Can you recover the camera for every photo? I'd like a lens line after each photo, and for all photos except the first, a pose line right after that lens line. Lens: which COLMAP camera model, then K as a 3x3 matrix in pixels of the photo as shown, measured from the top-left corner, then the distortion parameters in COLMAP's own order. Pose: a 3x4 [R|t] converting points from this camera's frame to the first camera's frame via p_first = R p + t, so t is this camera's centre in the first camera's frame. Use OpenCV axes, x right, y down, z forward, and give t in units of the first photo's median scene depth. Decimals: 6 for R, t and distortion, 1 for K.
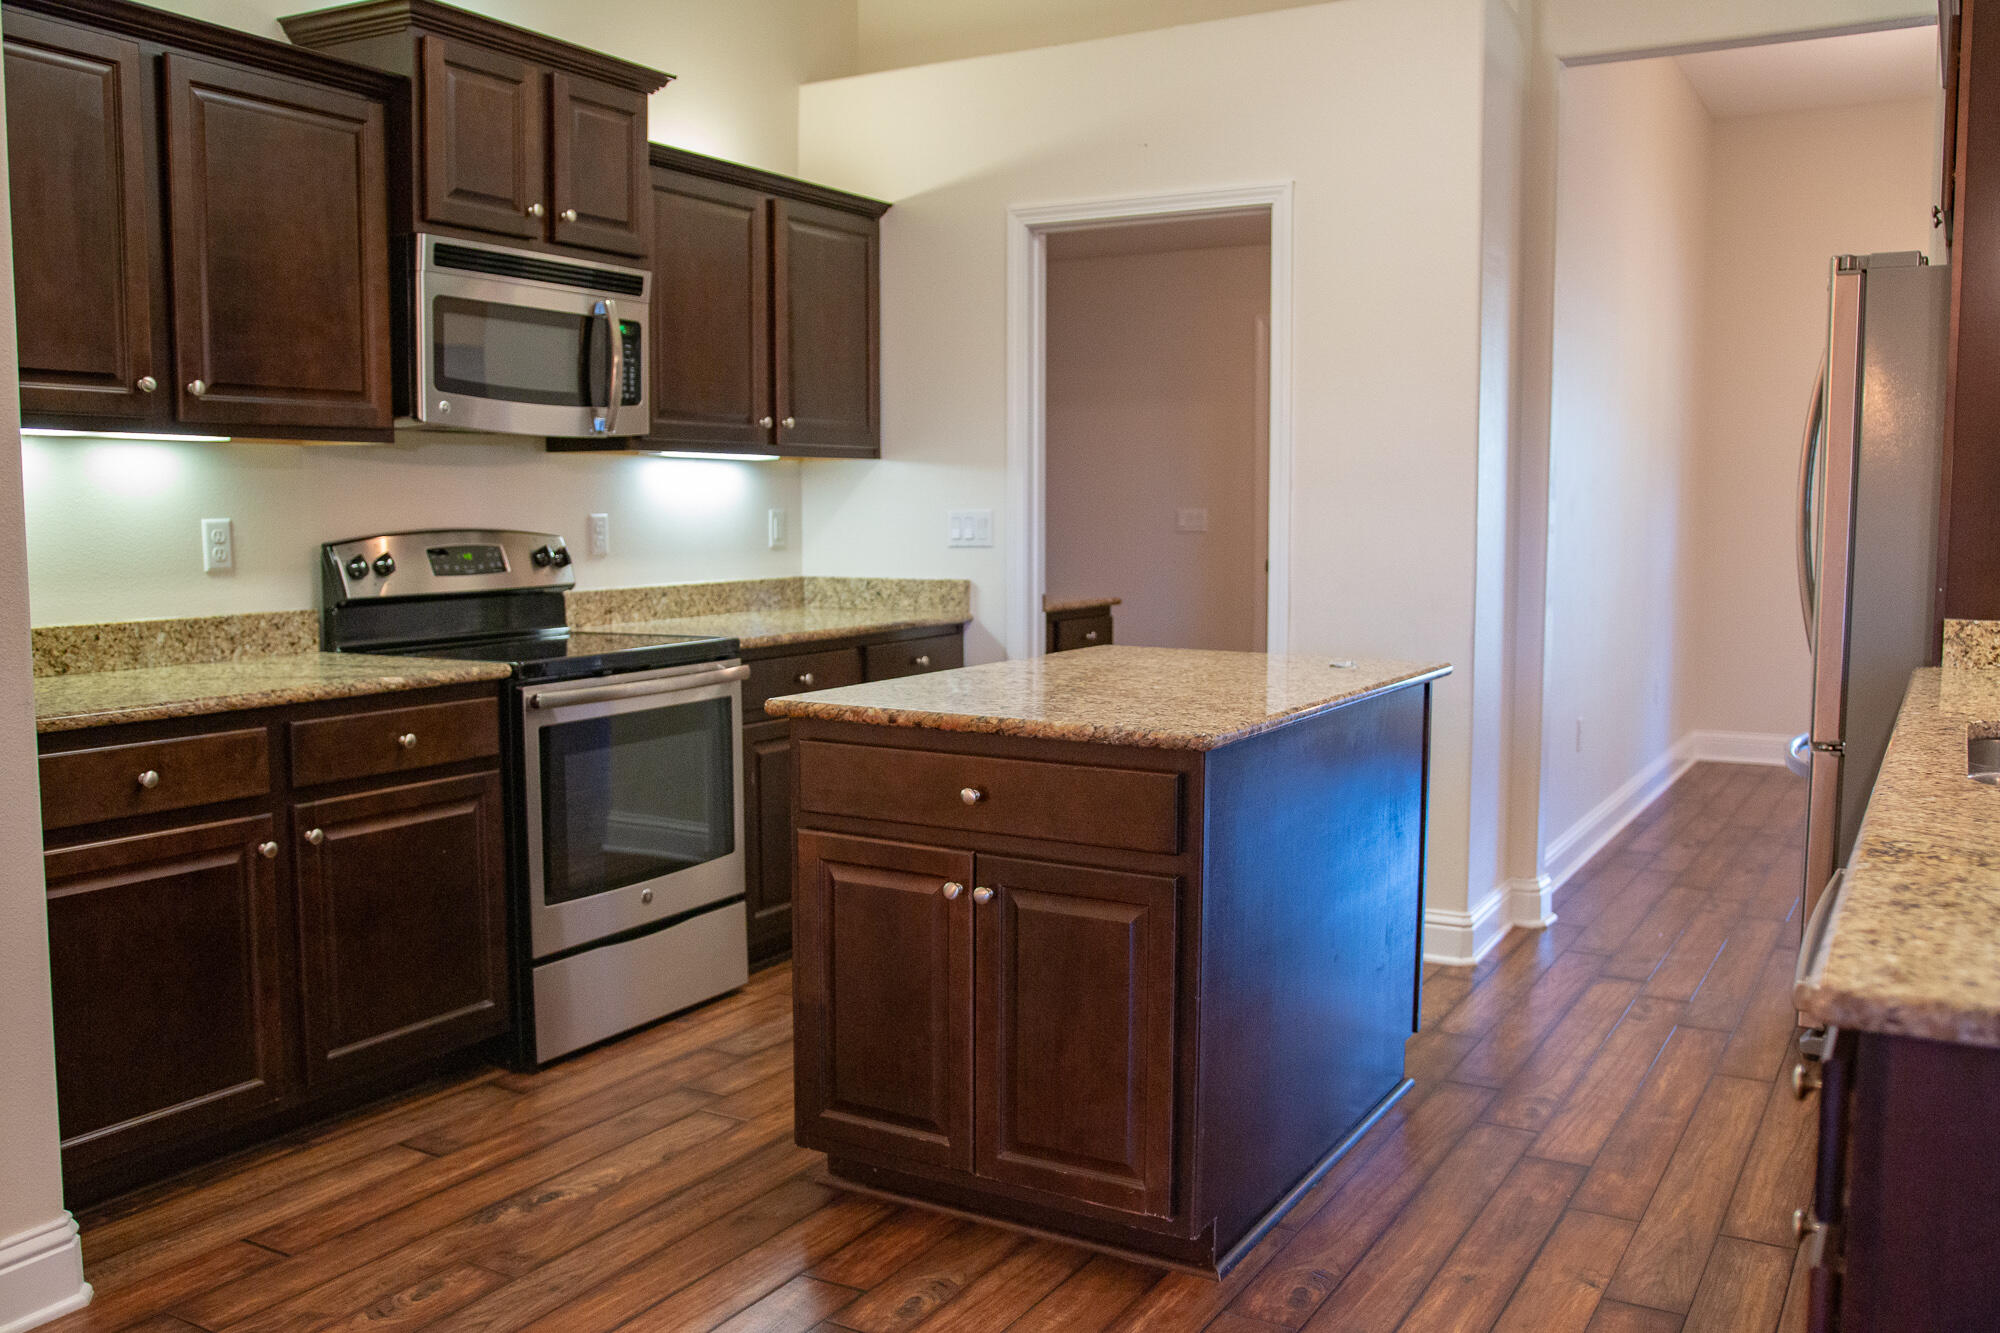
lens RADIAL K [[1707.9, 0, 984.0], [0, 1707.9, 669.4], [0, 0, 1]] dist [-0.092655, 0.075675]
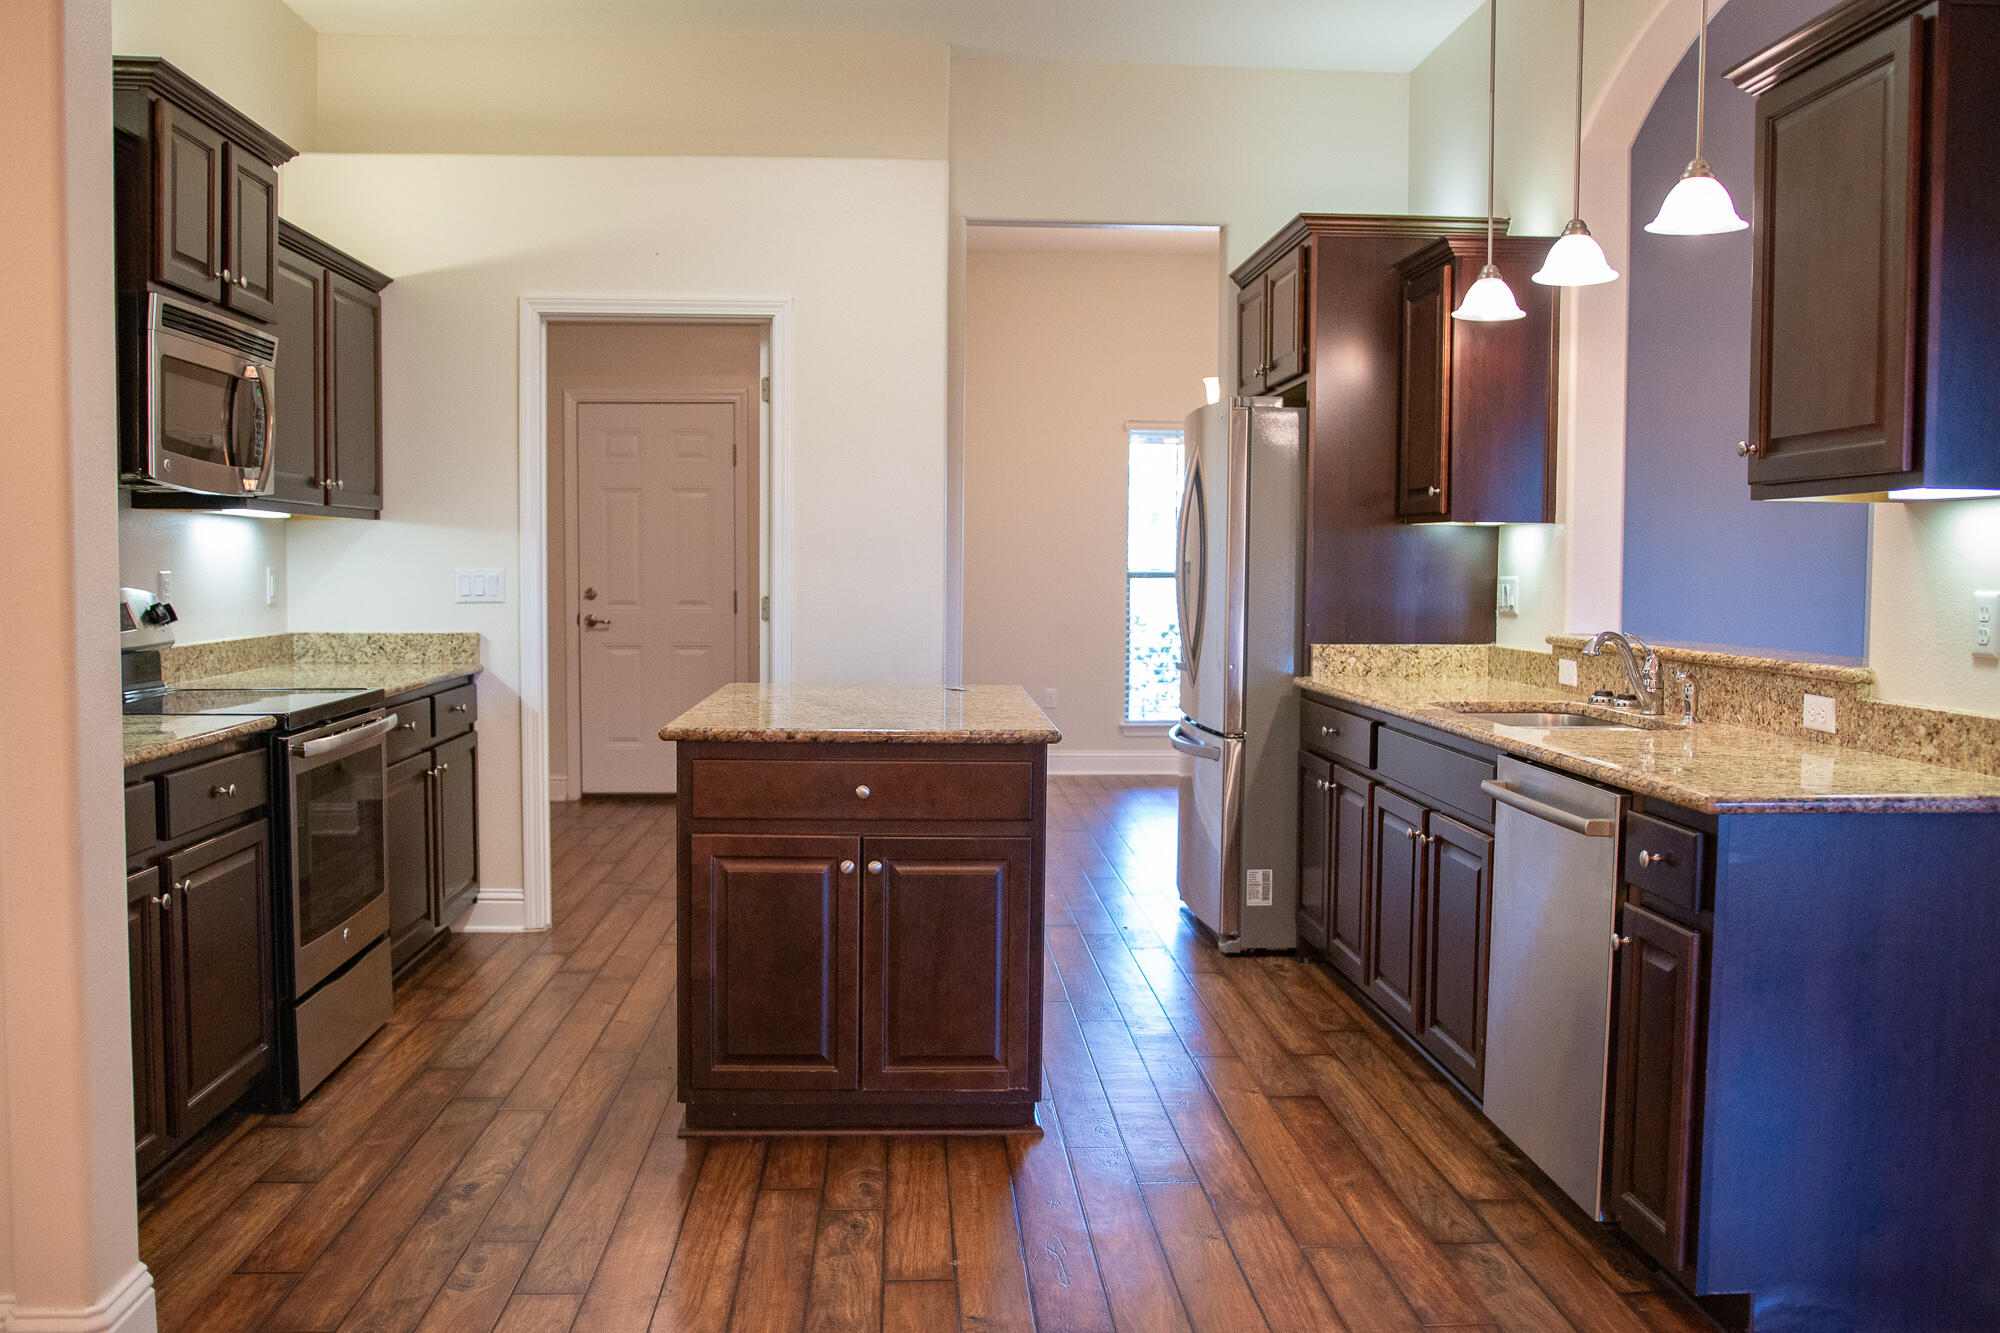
lens RADIAL K [[1707.9, 0, 984.0], [0, 1707.9, 669.4], [0, 0, 1]] dist [-0.092655, 0.075675]
pose [[0.832923, -0.026983, 0.552730, -0.587360], [0.044807, 0.998820, -0.018760, 0.008953], [-0.551572, 0.040392, 0.833149, -0.122050]]
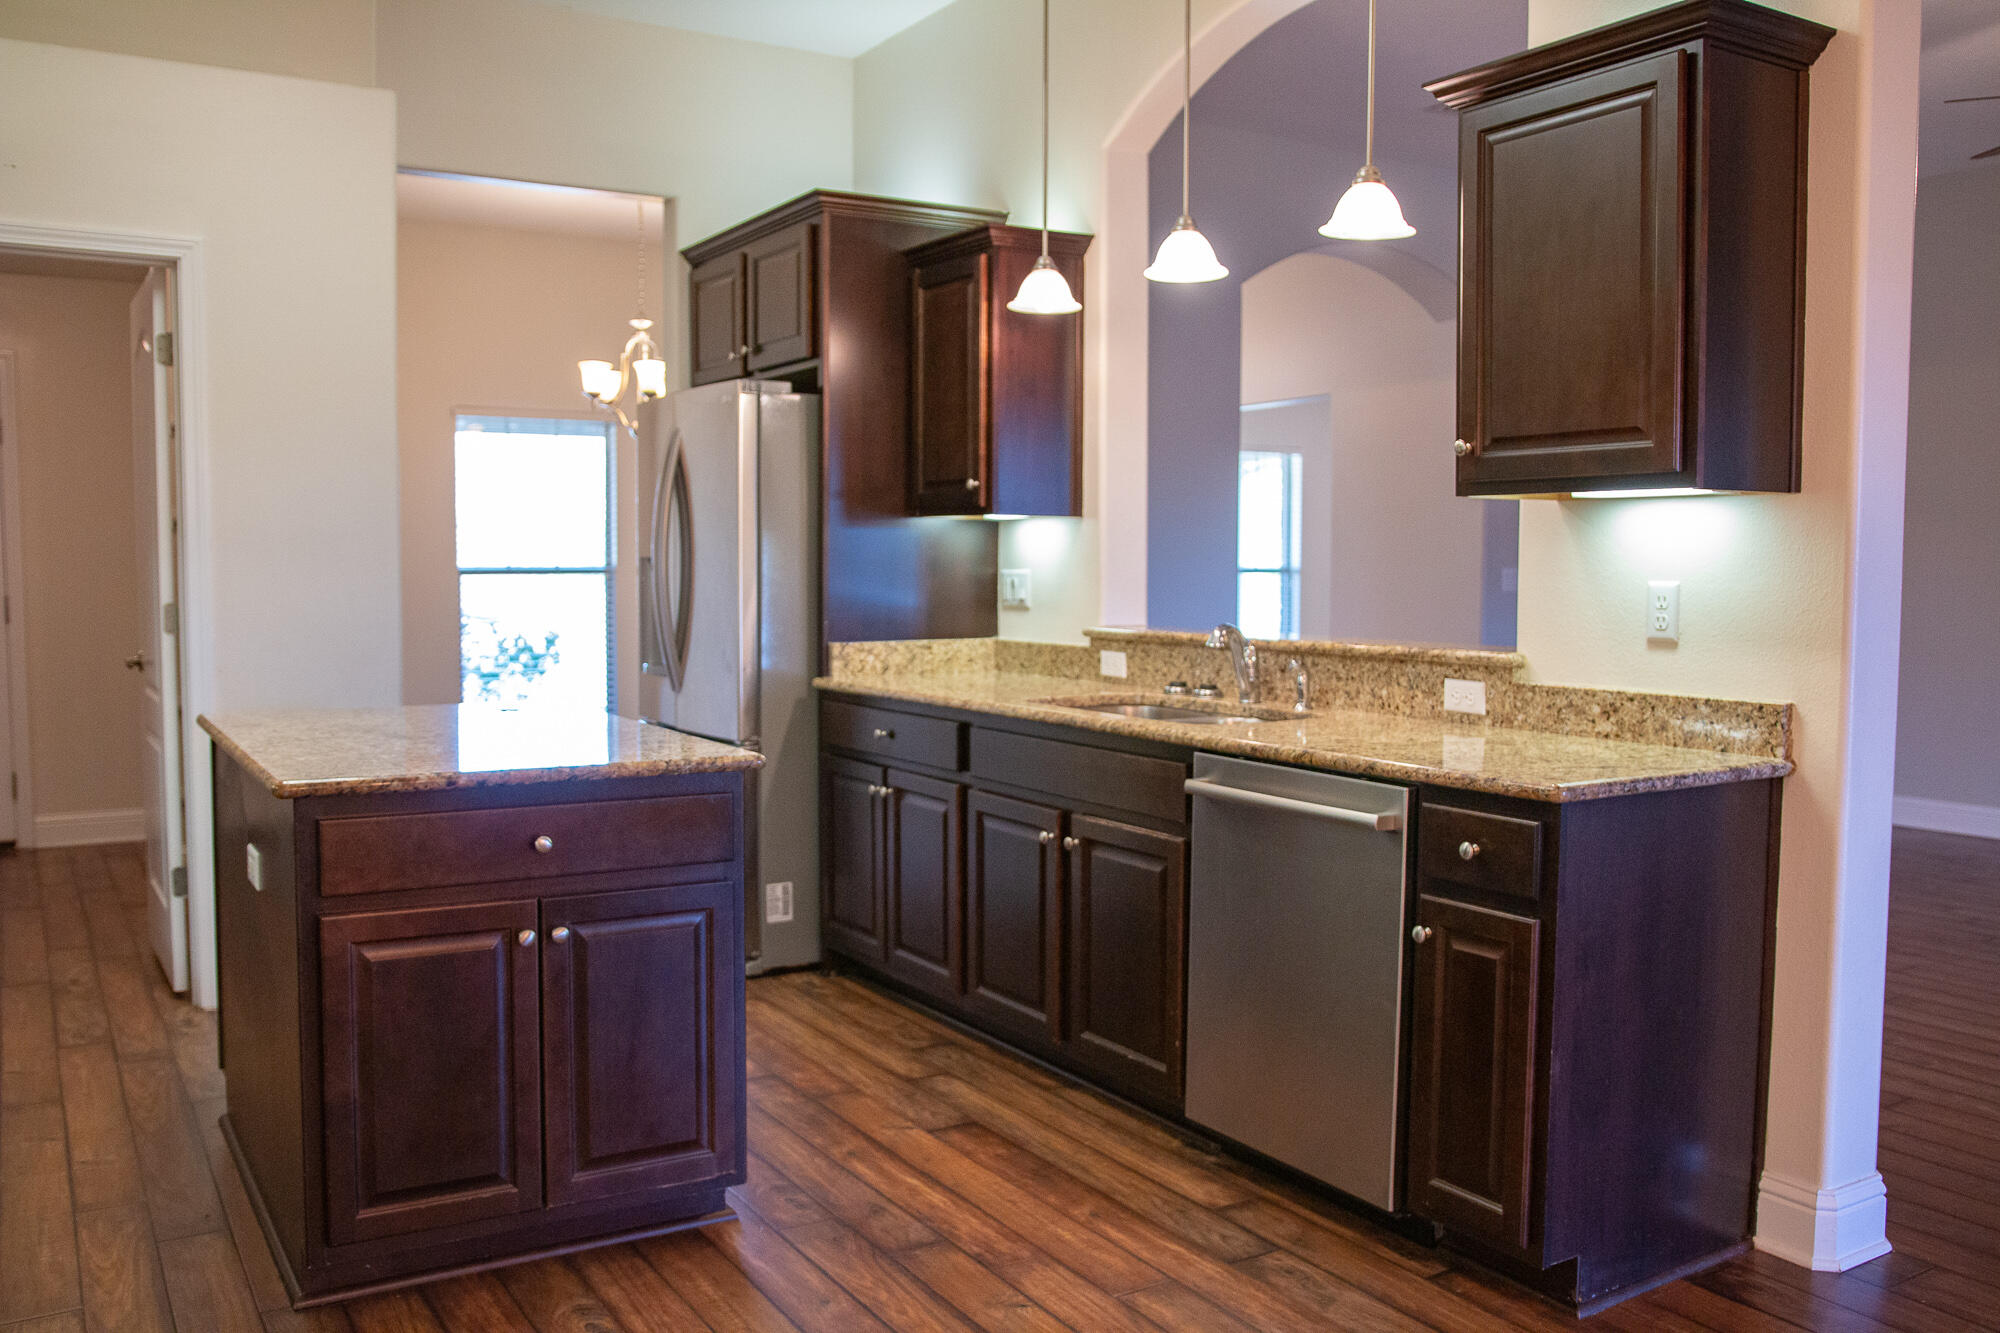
lens RADIAL K [[1657.9, 0, 992.2], [0, 1657.9, 670.0], [0, 0, 1]] dist [-0.090514, 0.072104]
pose [[0.466816, -0.055363, 0.882620, -0.699272], [0.081208, 0.996505, 0.019555, -0.027223], [-0.880618, 0.062547, 0.469680, 0.248654]]
